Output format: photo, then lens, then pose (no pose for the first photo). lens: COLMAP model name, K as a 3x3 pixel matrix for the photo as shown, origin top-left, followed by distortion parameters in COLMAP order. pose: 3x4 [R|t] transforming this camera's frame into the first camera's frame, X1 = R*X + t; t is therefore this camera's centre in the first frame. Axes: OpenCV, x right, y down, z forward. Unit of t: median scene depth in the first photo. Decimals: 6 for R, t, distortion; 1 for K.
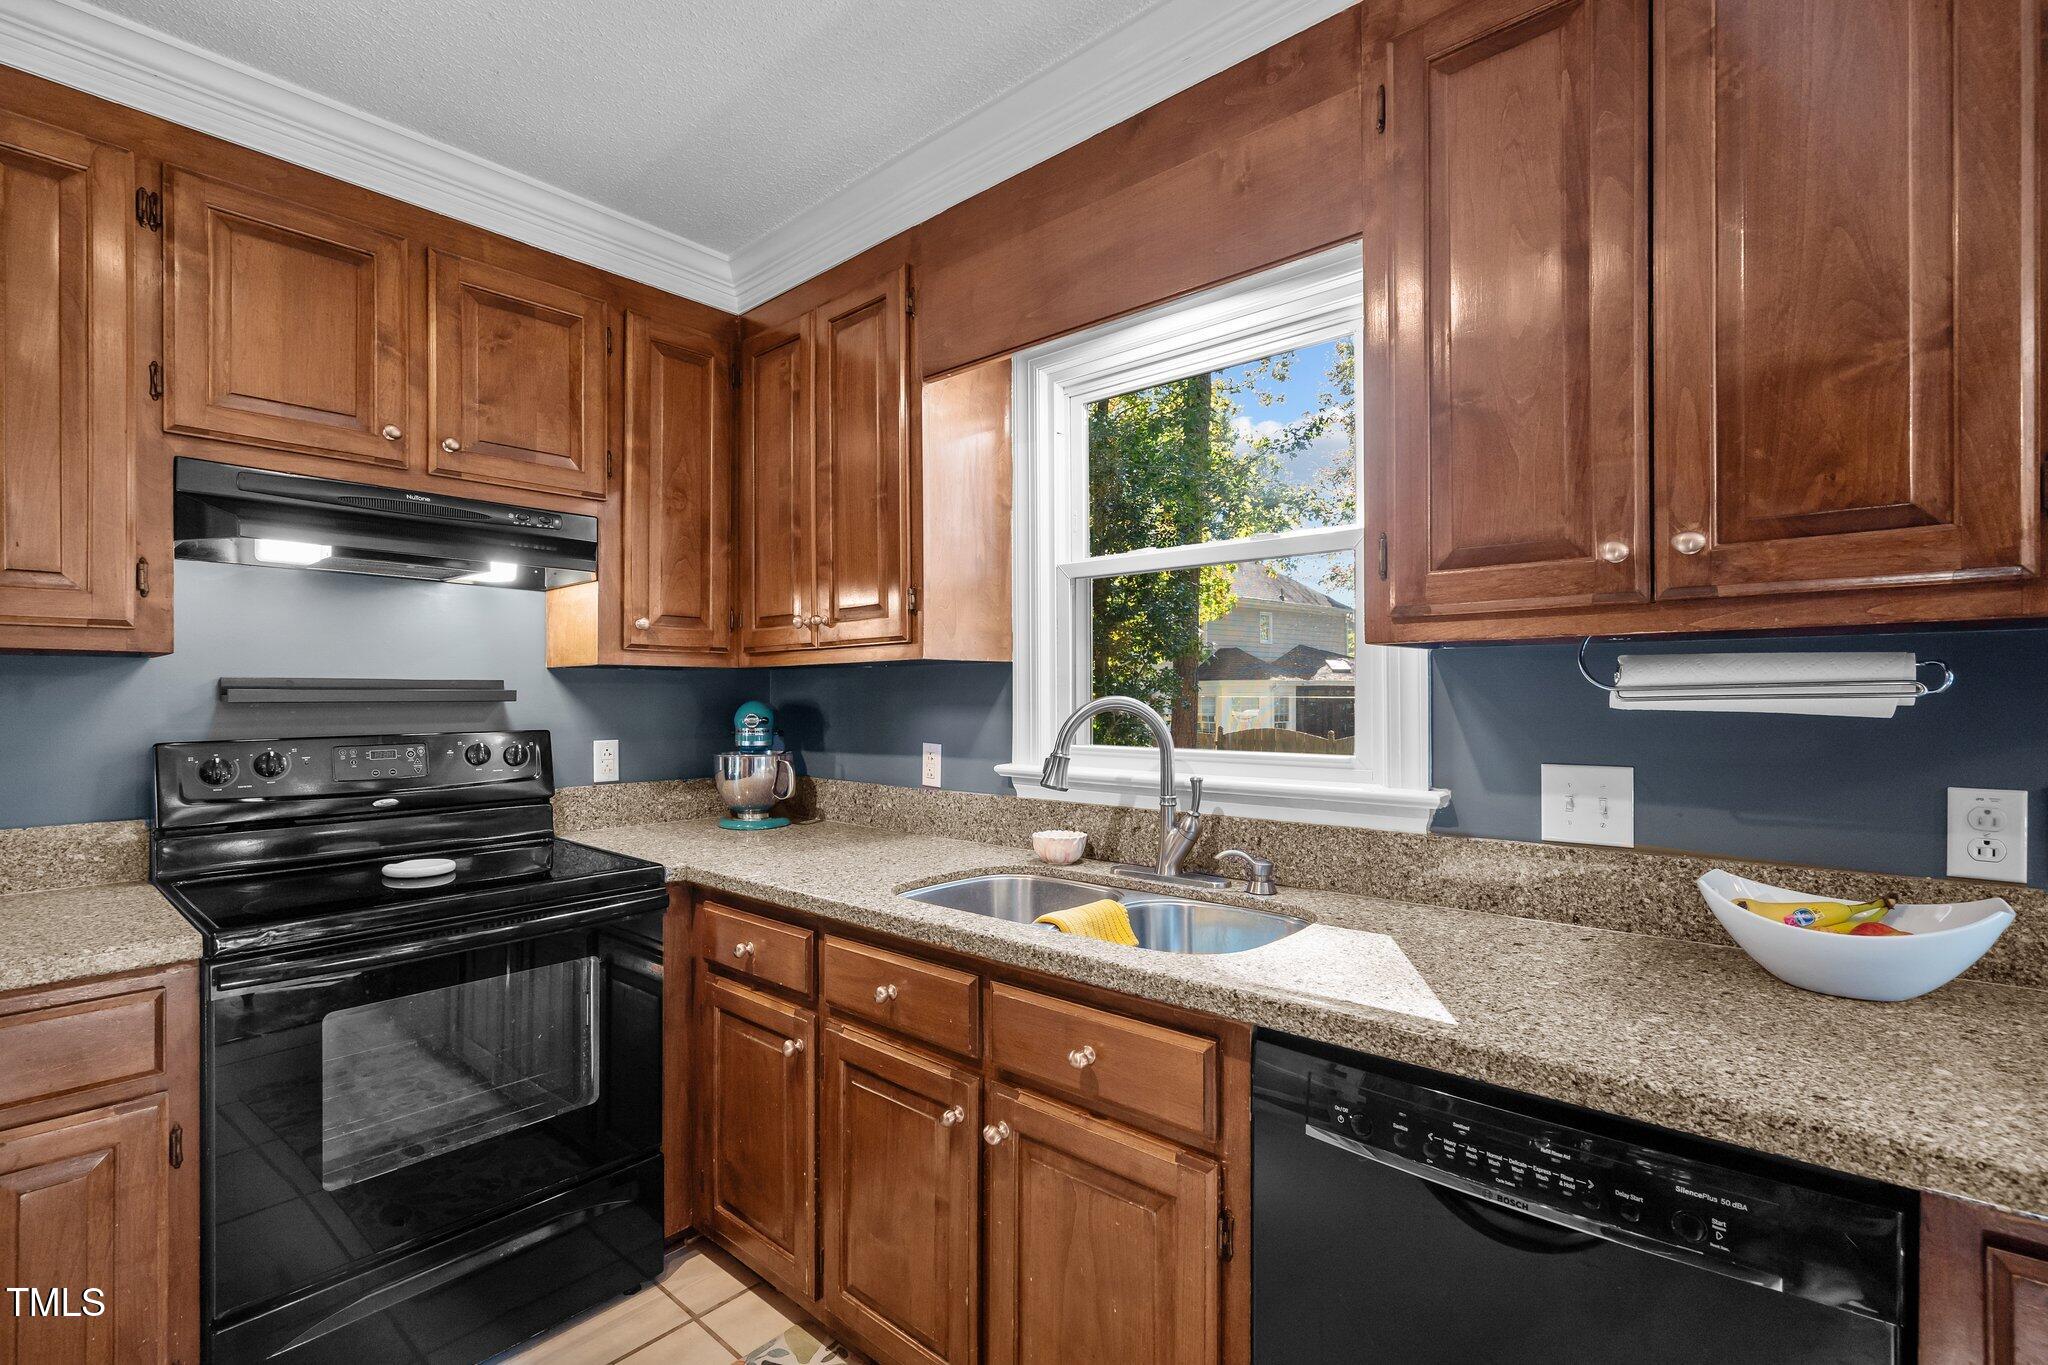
lens RADIAL K [[934.9, 0, 1019.6], [0, 934.9, 695.4], [0, 0, 1]] dist [-0.006235, 0.002015]
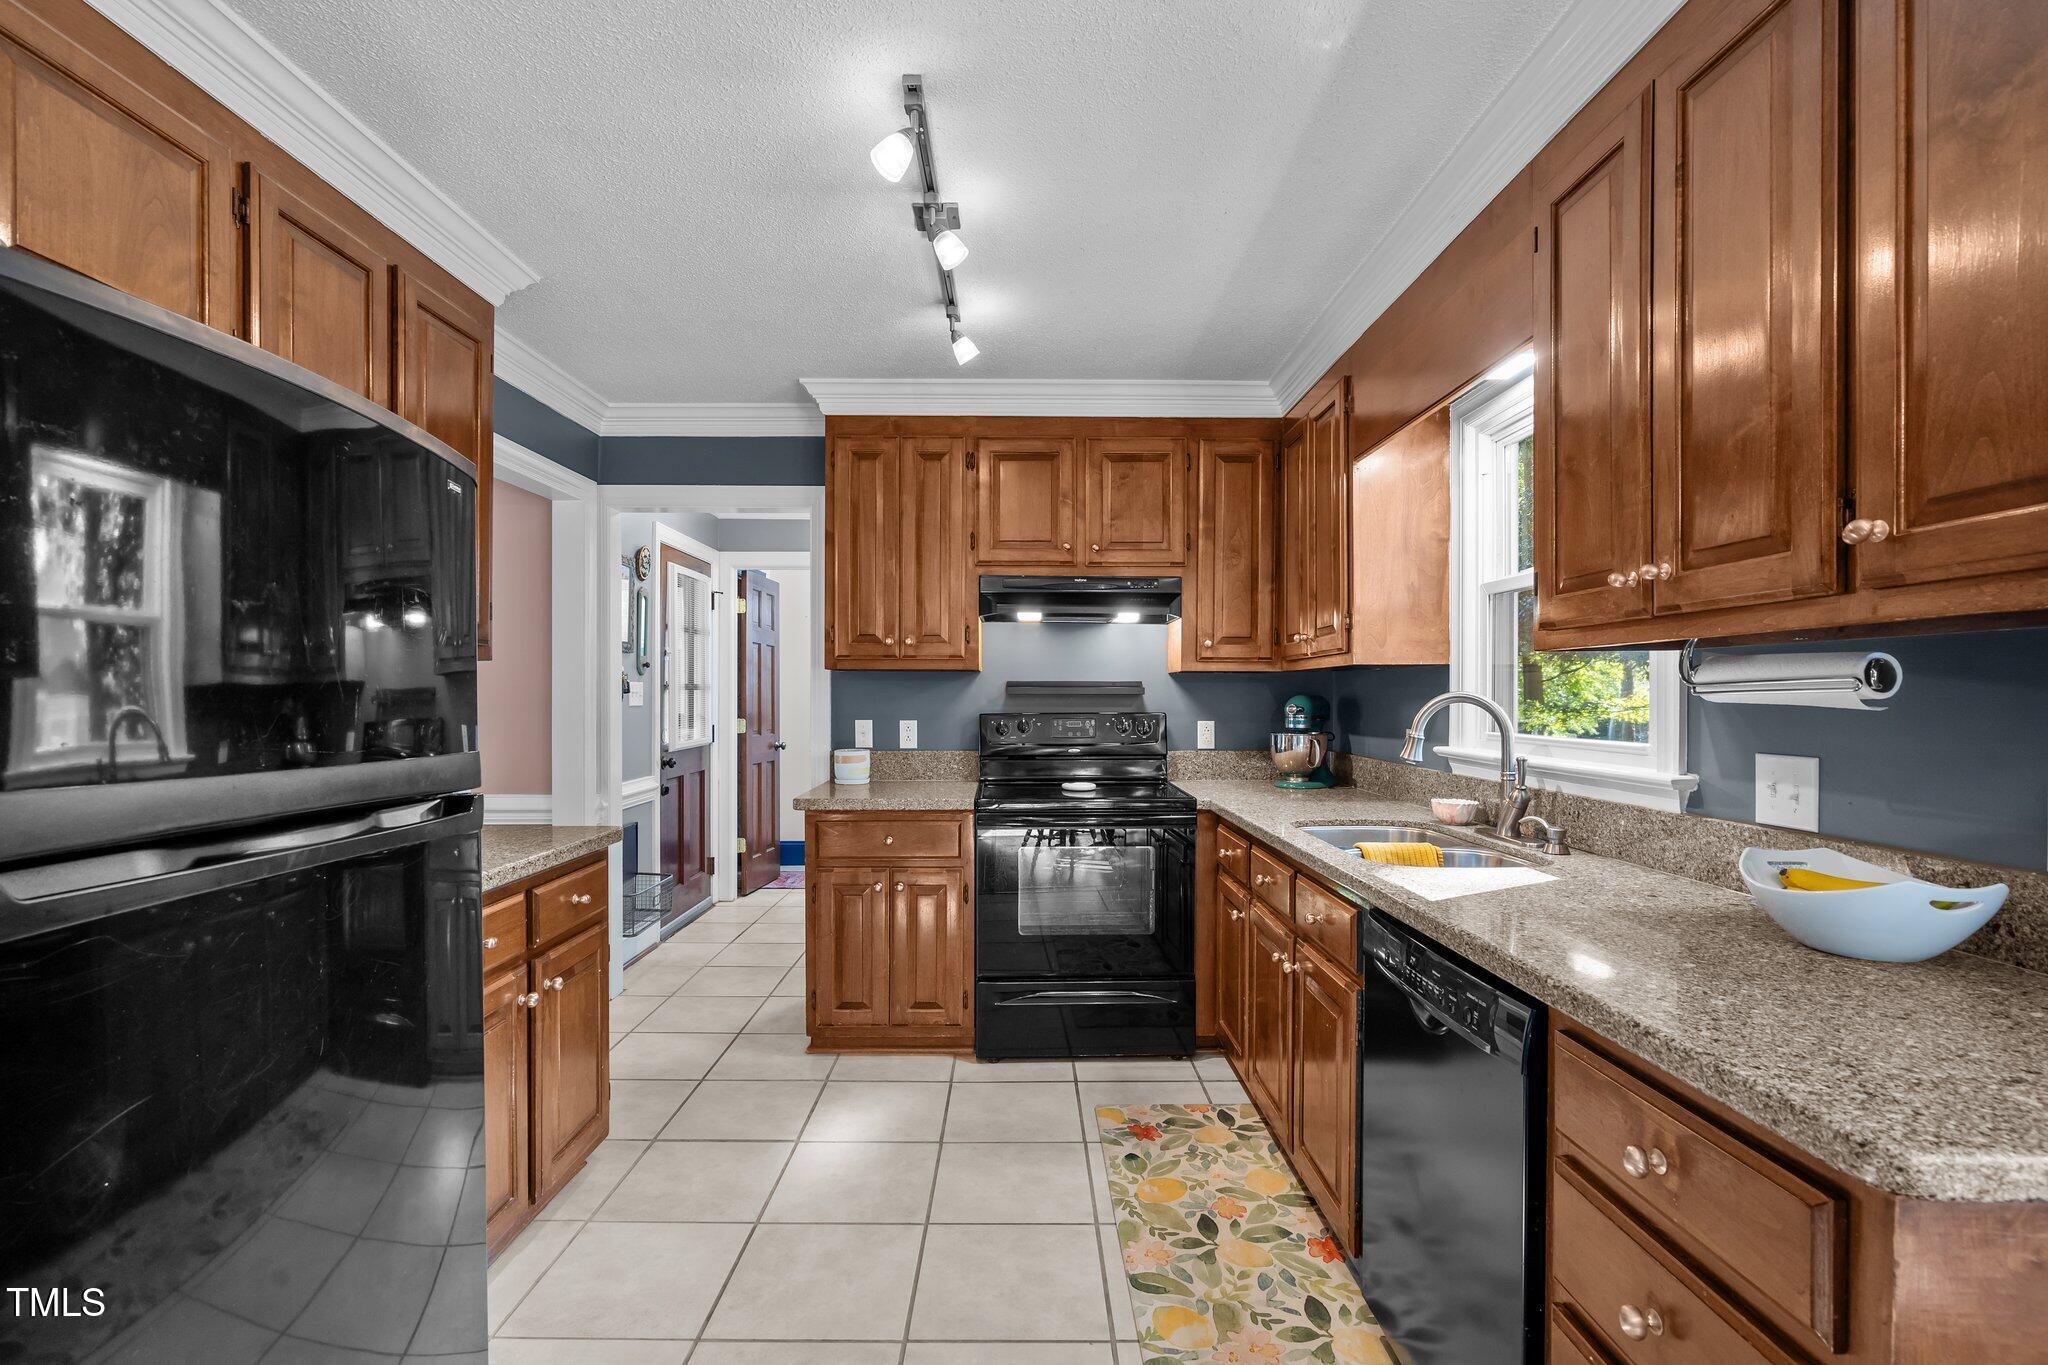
lens RADIAL K [[934.9, 0, 1019.1], [0, 934.9, 702.7], [0, 0, 1]] dist [-0.006235, 0.002015]
pose [[0.671070, 0.010296, -0.741322, 0.594419], [-0.002389, 0.999928, 0.011725, 0.002389], [0.741390, -0.006097, 0.671047, -0.285722]]
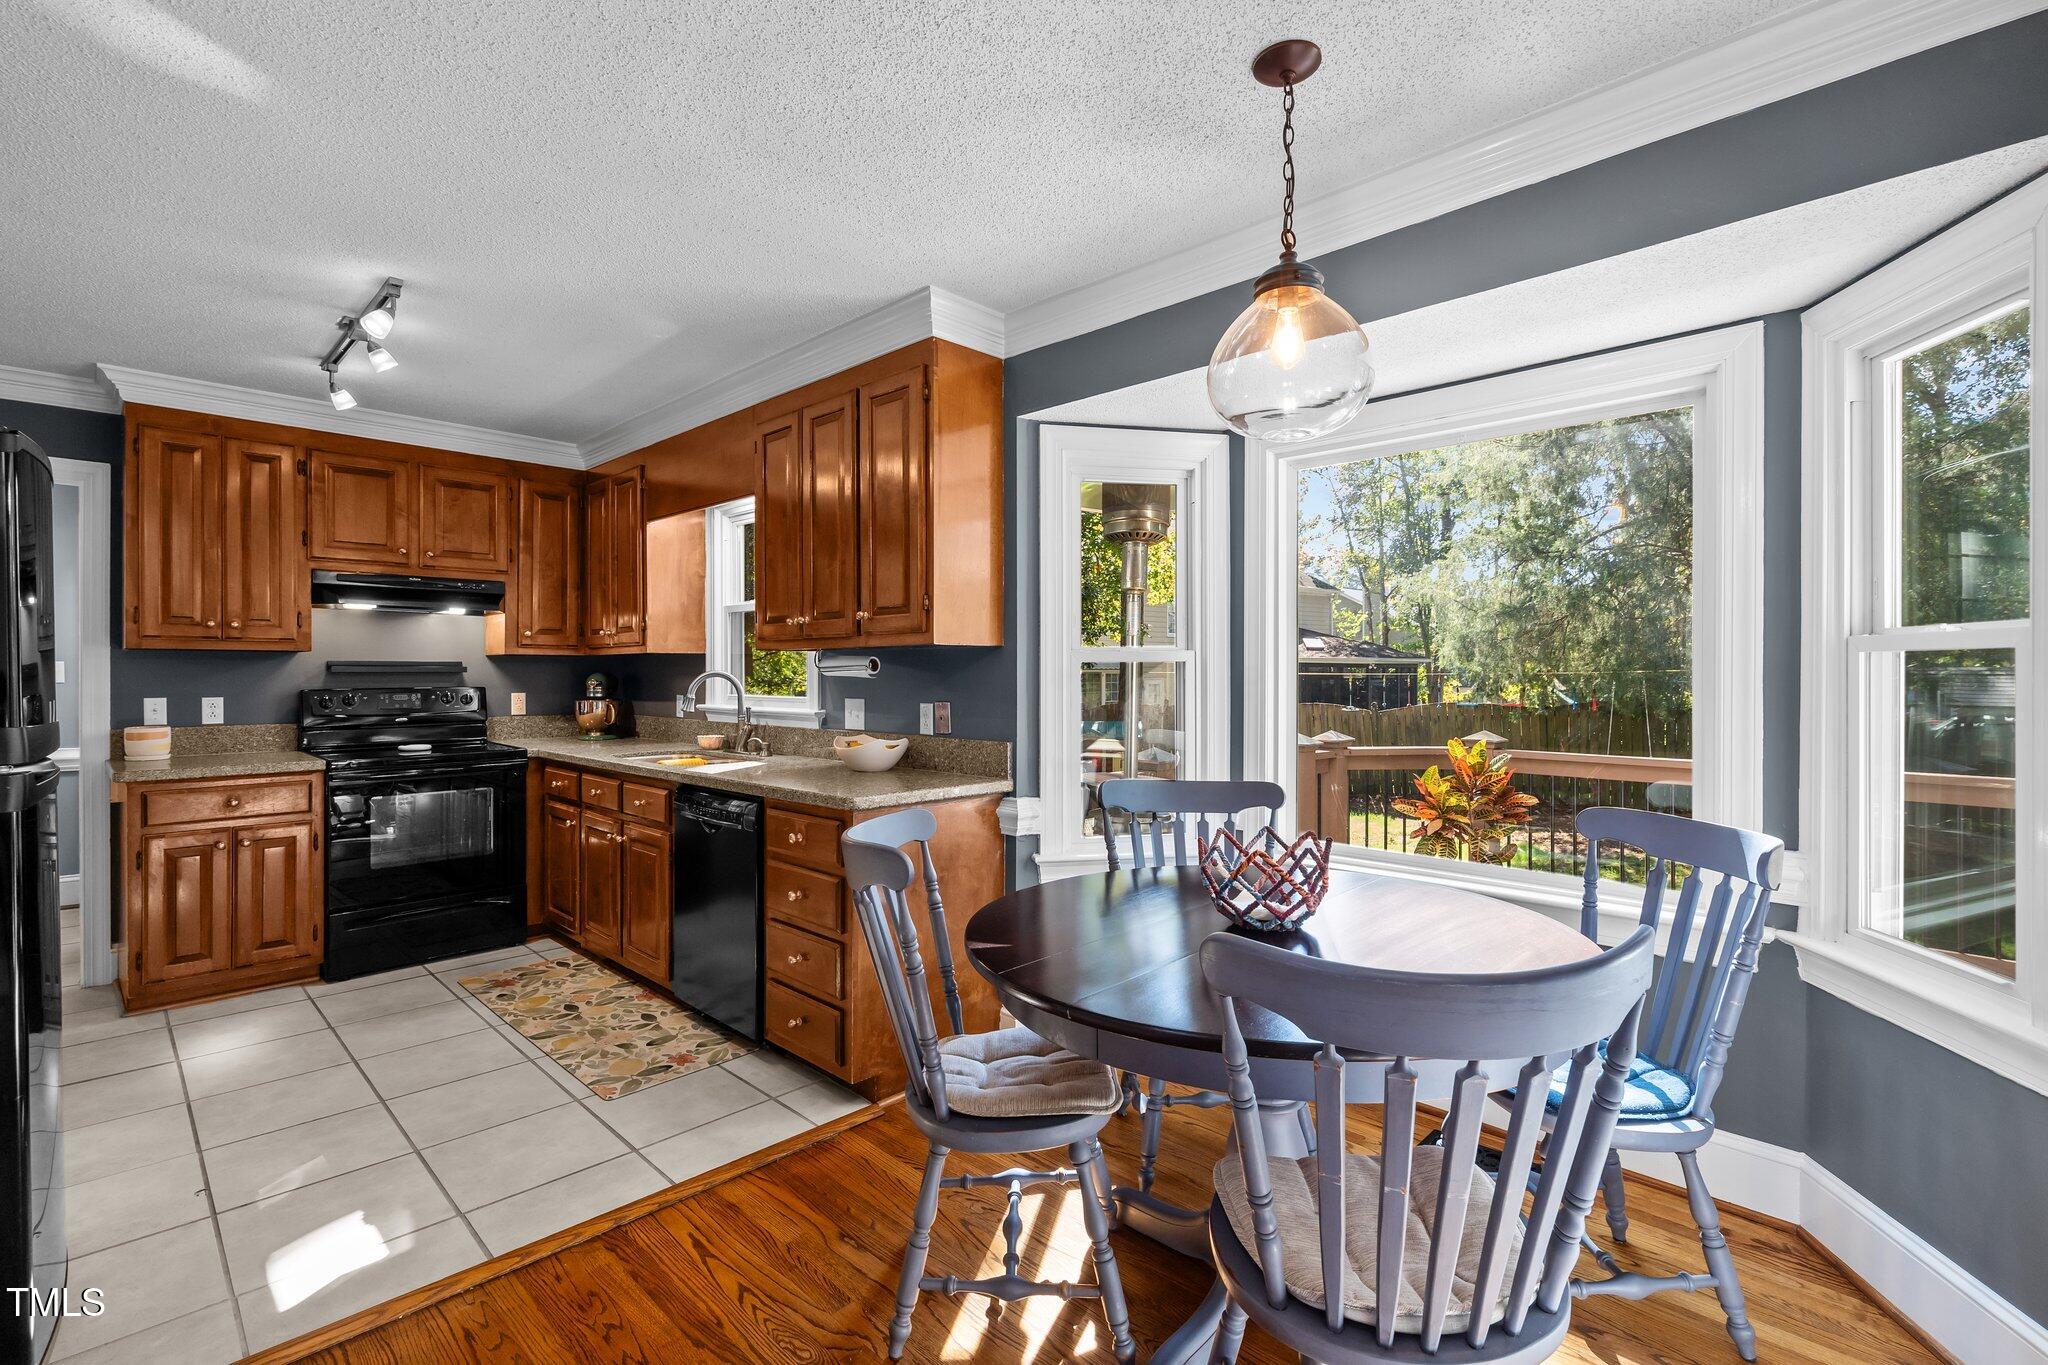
lens RADIAL K [[934.9, 0, 1018.4], [0, 934.9, 674.8], [0, 0, 1]] dist [-0.006235, 0.002015]
pose [[0.998893, 0.003060, -0.046936, 0.853149], [-0.002857, 0.999986, 0.004381, -0.000808], [0.046948, -0.004242, 0.998888, -1.095617]]
